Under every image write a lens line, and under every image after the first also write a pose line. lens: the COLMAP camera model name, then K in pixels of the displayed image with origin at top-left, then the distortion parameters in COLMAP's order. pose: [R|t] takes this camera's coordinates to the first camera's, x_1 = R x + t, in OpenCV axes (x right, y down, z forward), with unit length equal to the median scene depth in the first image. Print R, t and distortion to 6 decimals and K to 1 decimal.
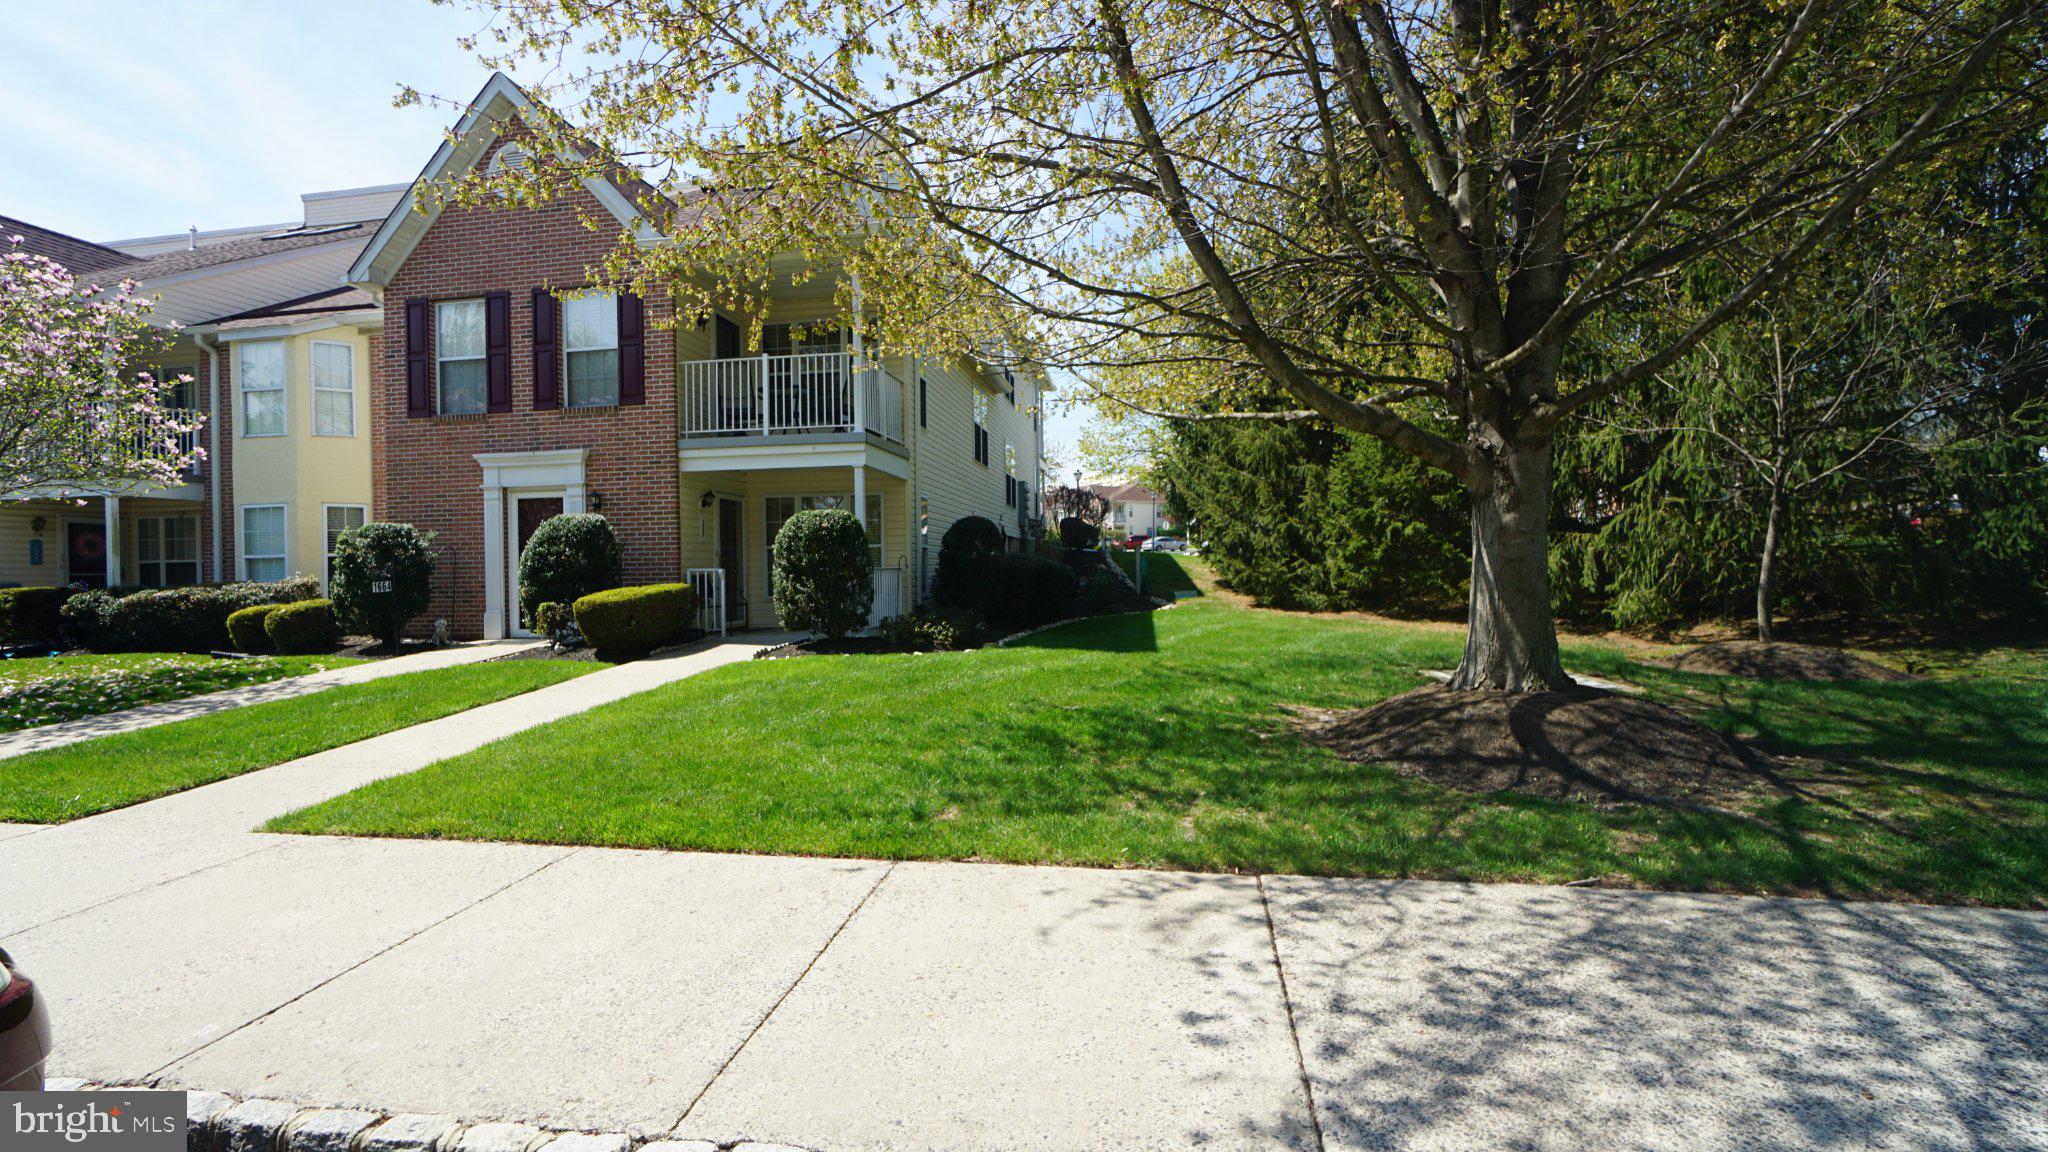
lens RADIAL K [[875.5, 0, 1005.0], [0, 875.5, 570.5], [0, 0, 1]] dist [-0.008189, 0.003590]
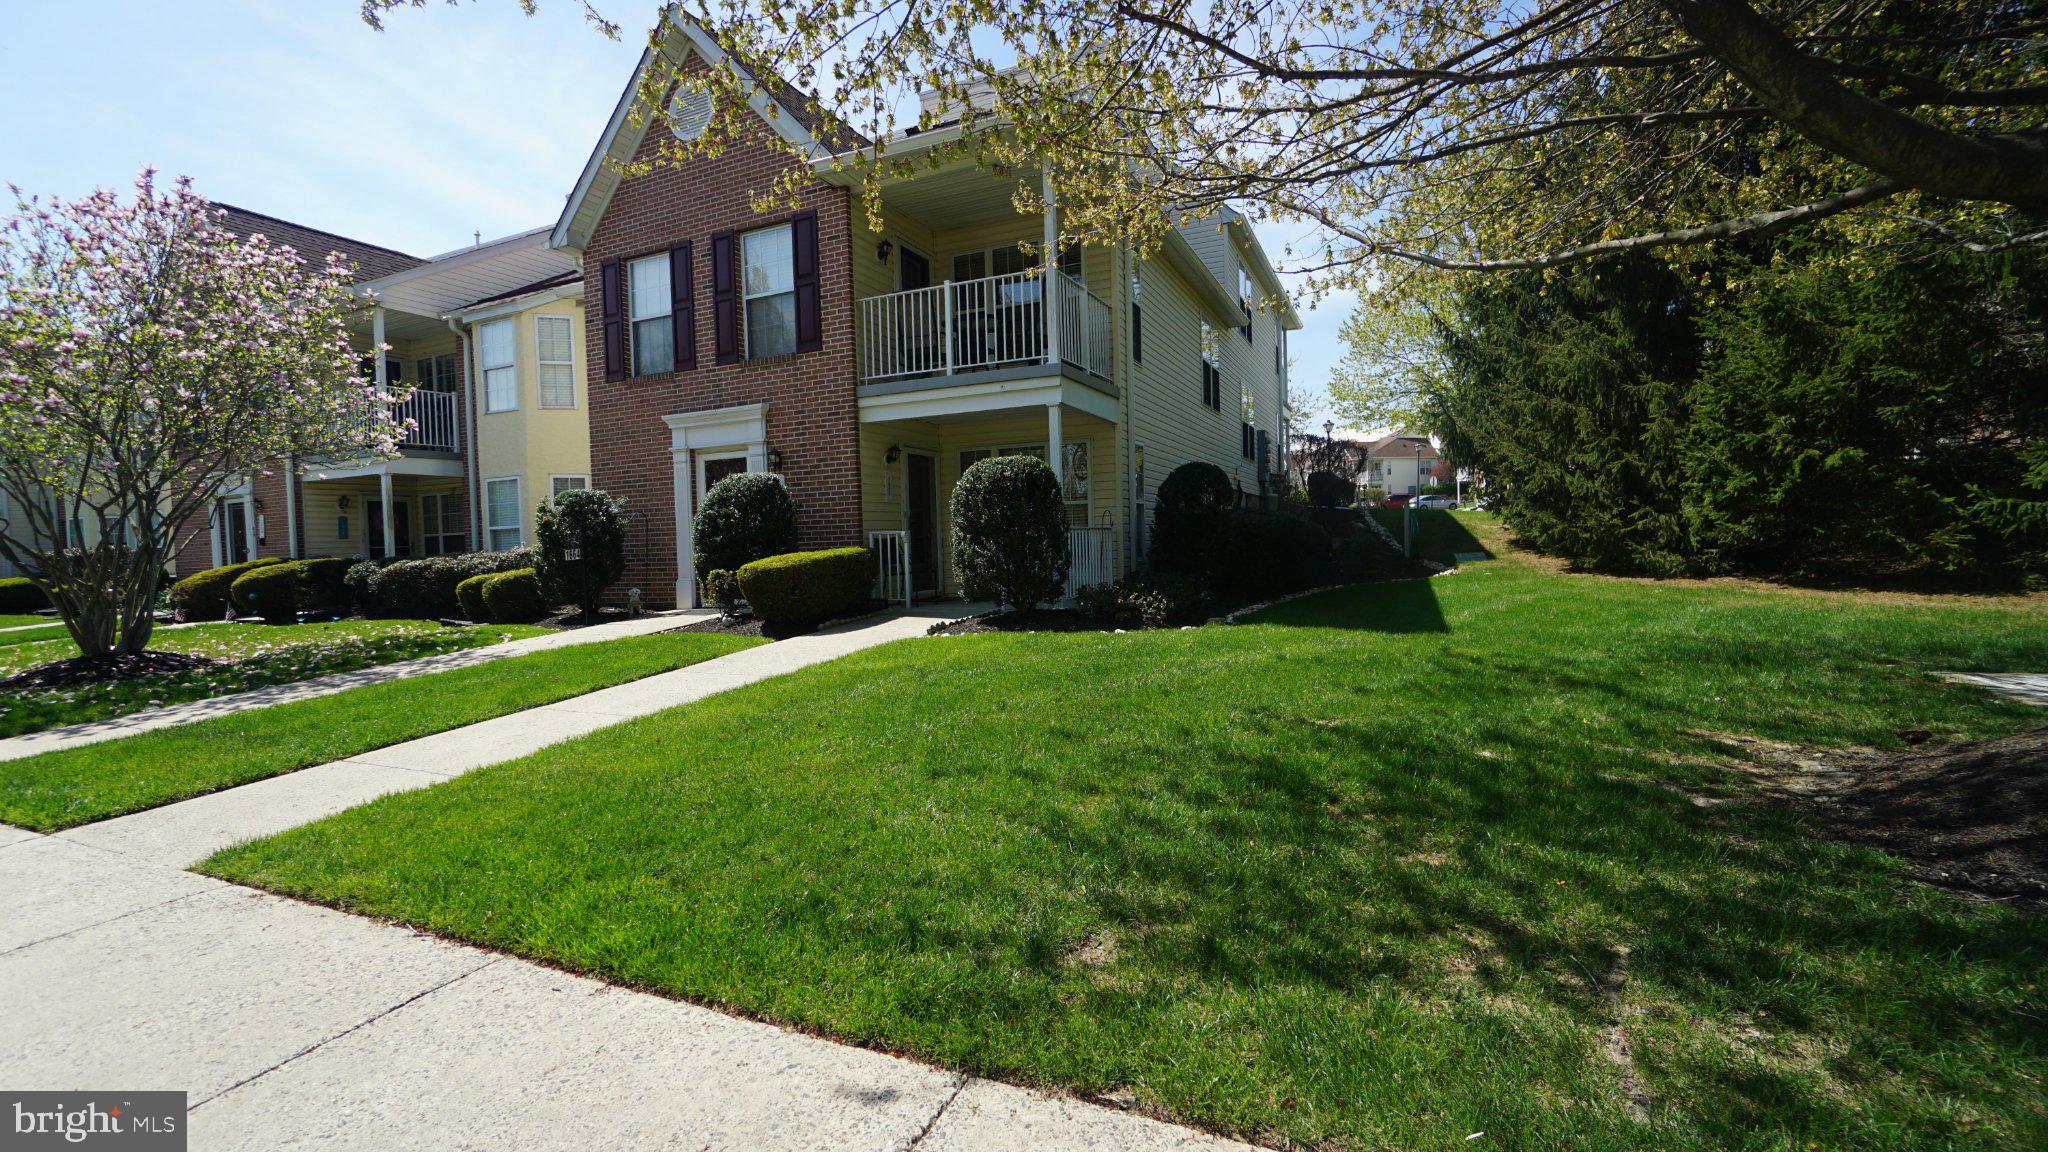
lens RADIAL K [[877.8, 0, 1011.0], [0, 877.8, 564.1], [0, 0, 1]] dist [-0.006483, 0.000068]
pose [[0.965462, -0.006967, -0.260451, 0.009932], [0.014579, 0.999521, 0.027304, 0.008762], [0.260136, -0.030158, 0.965101, 0.166657]]
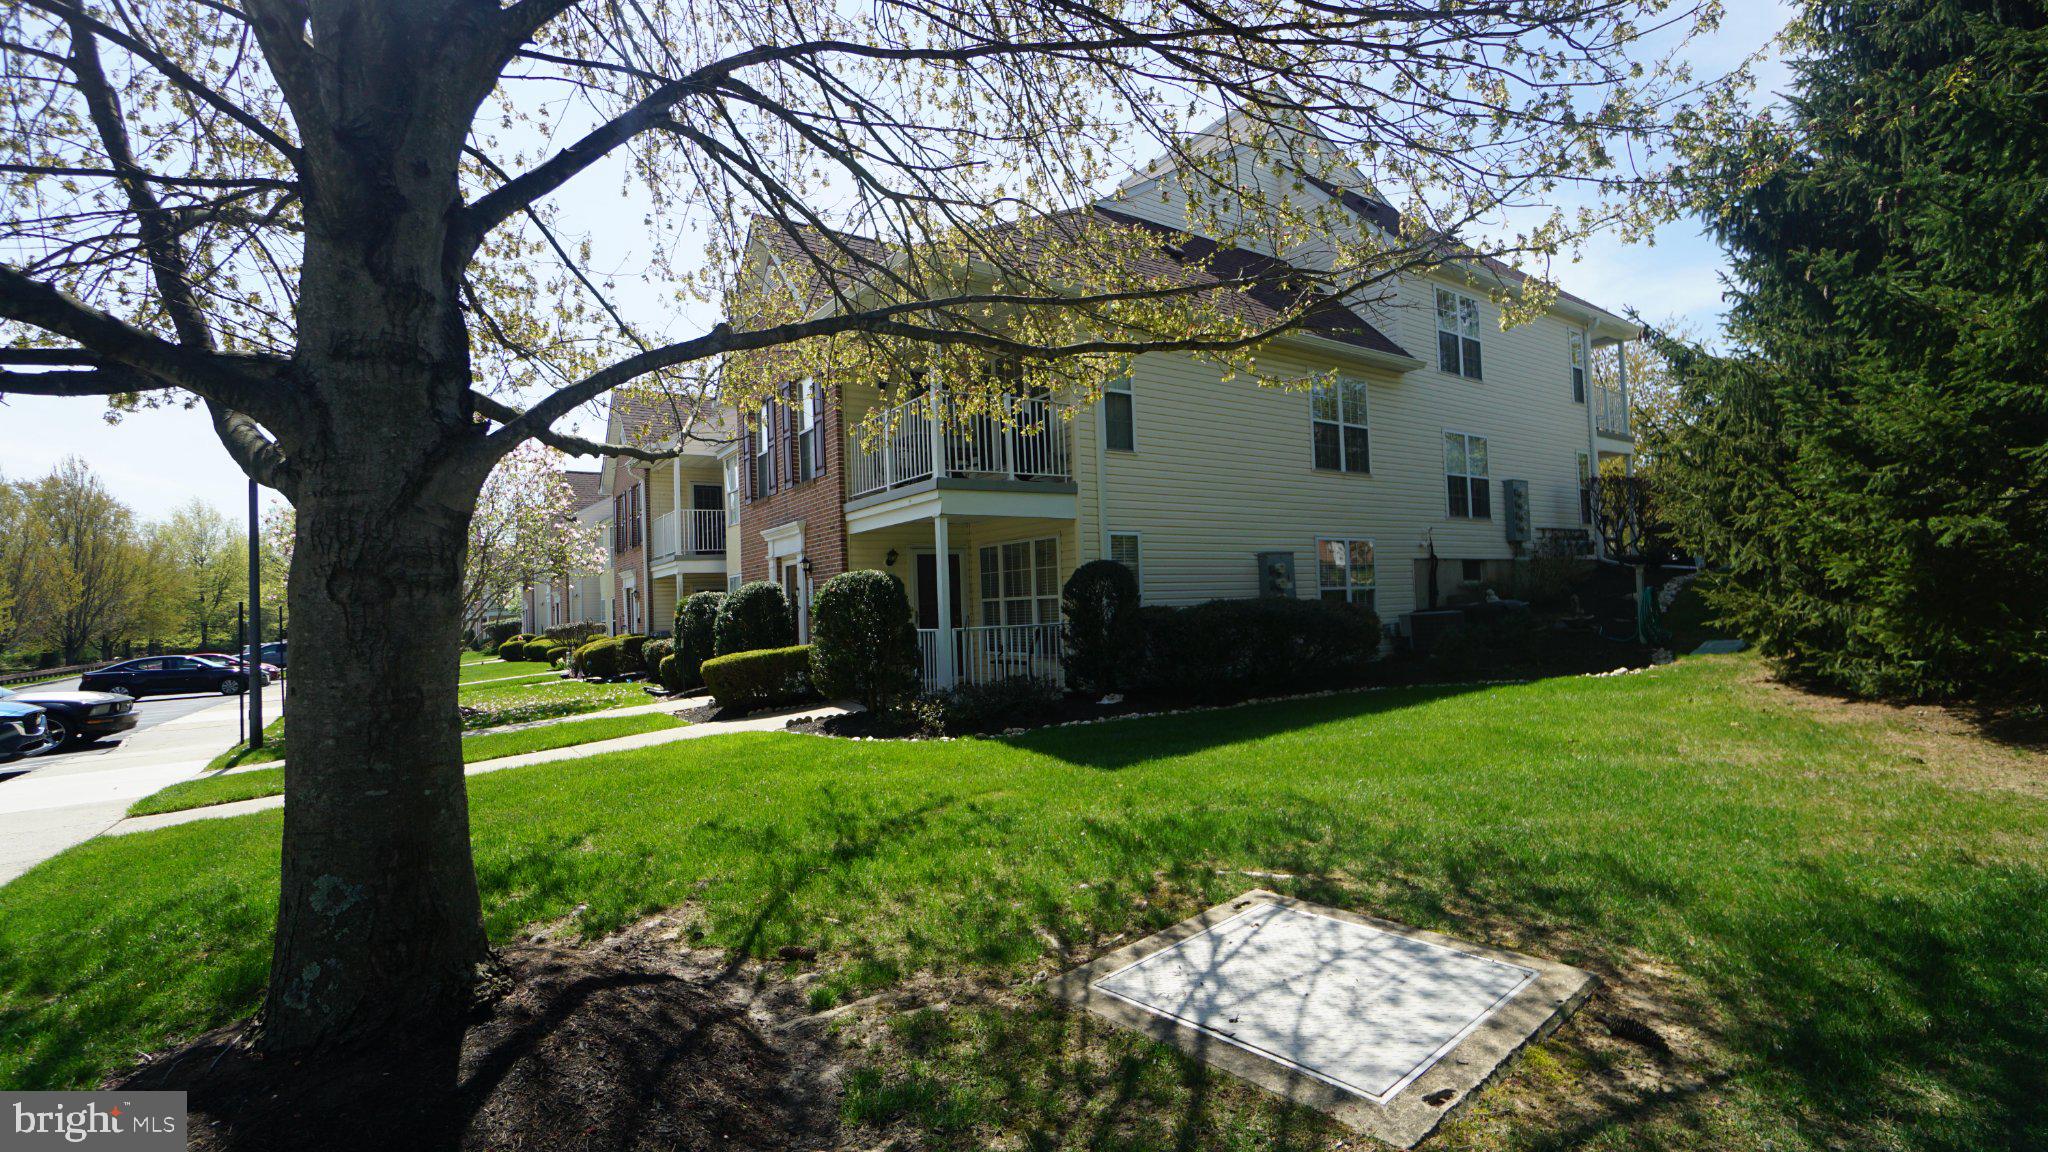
lens RADIAL K [[875.5, 0, 1005.0], [0, 875.5, 570.5], [0, 0, 1]] dist [-0.008189, 0.003590]
pose [[0.694975, -0.041624, -0.717828, 0.488184], [0.028236, 0.999133, -0.030599, -0.032521], [0.718479, 0.000997, 0.695548, 0.402286]]
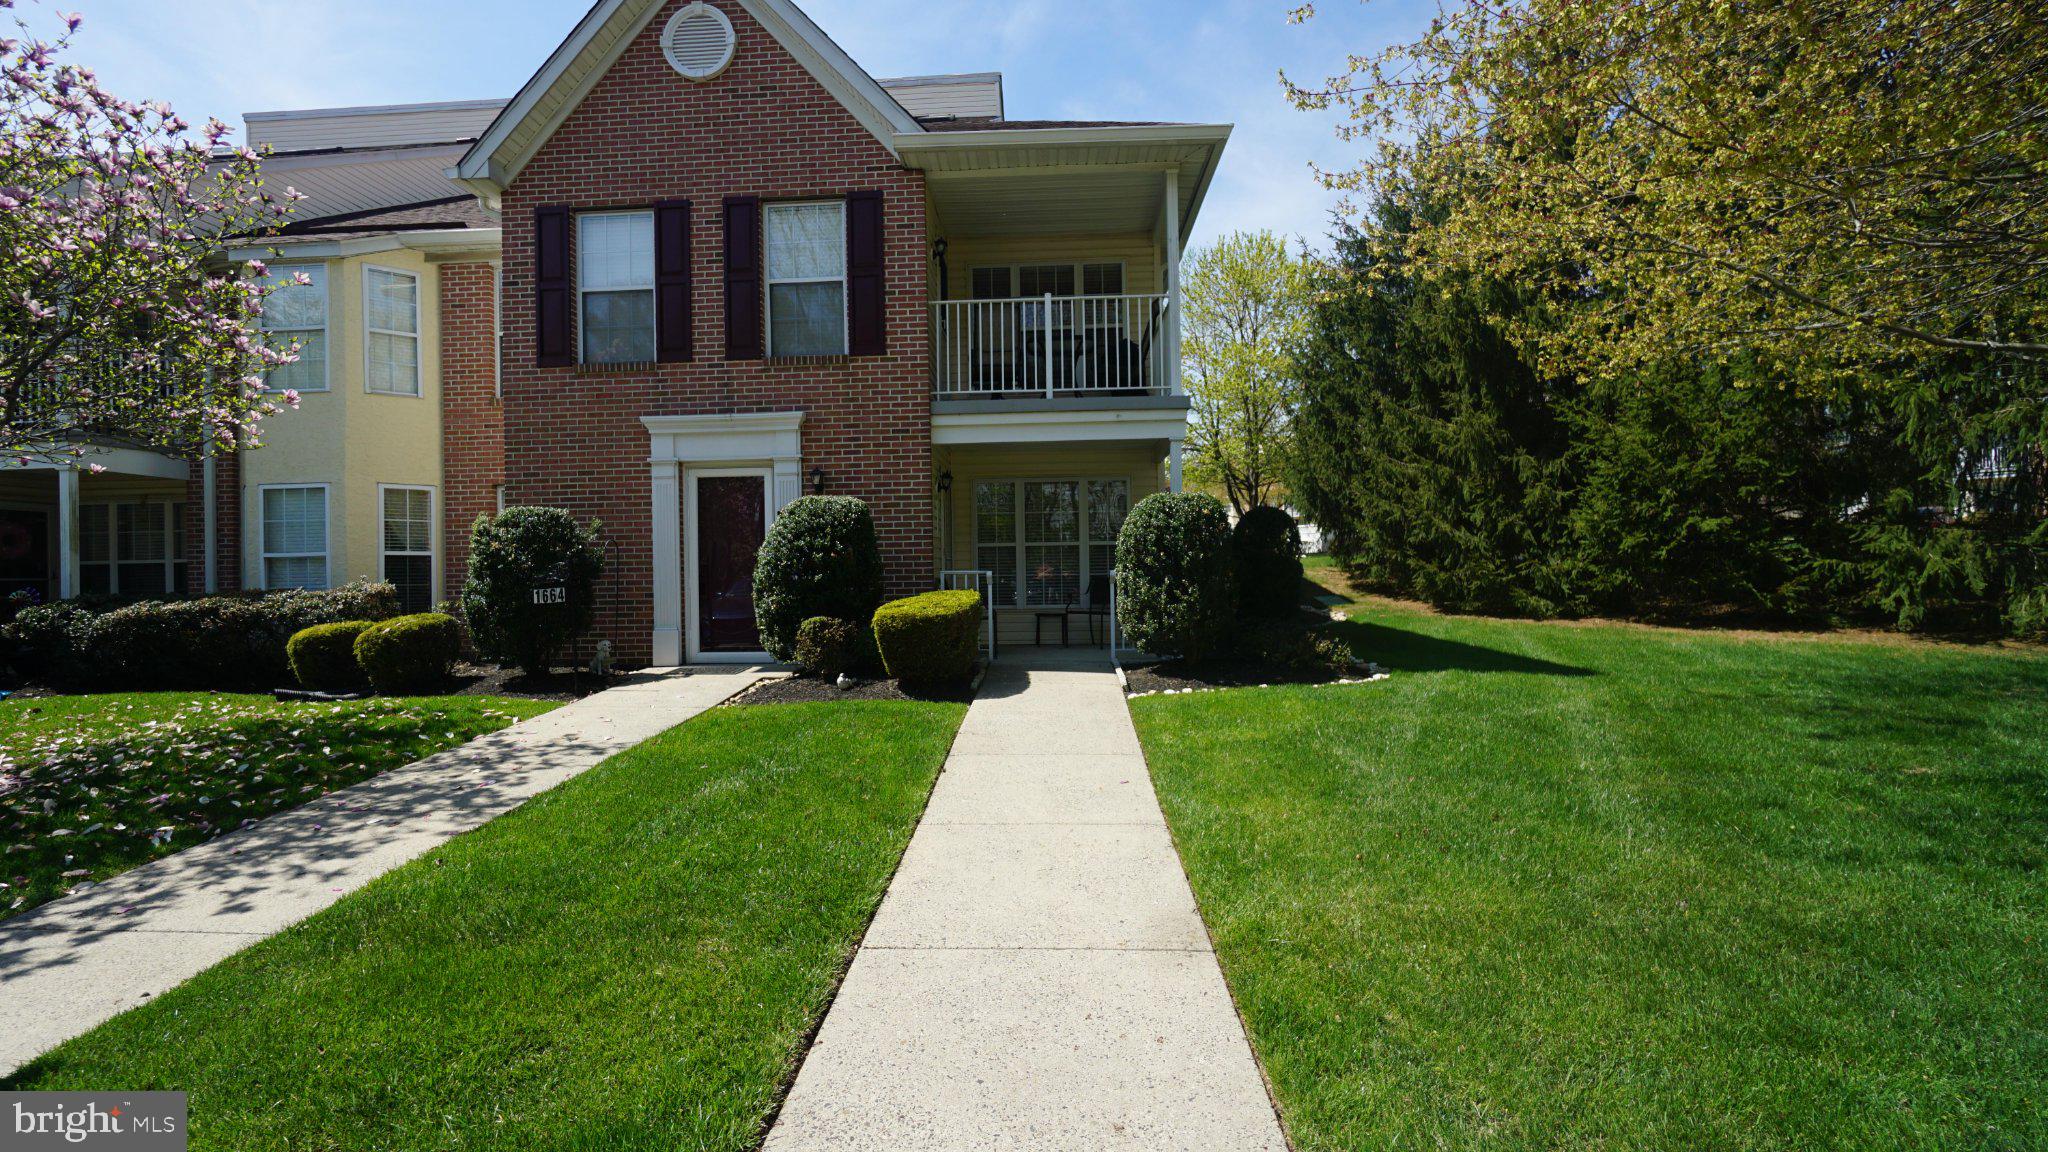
lens RADIAL K [[875.5, 0, 1005.0], [0, 875.5, 570.5], [0, 0, 1]] dist [-0.008189, 0.003590]
pose [[0.993190, -0.000778, 0.116507, -0.386874], [0.001453, 0.999983, -0.005704, 0.002519], [-0.116500, 0.005835, 0.993174, 0.225643]]
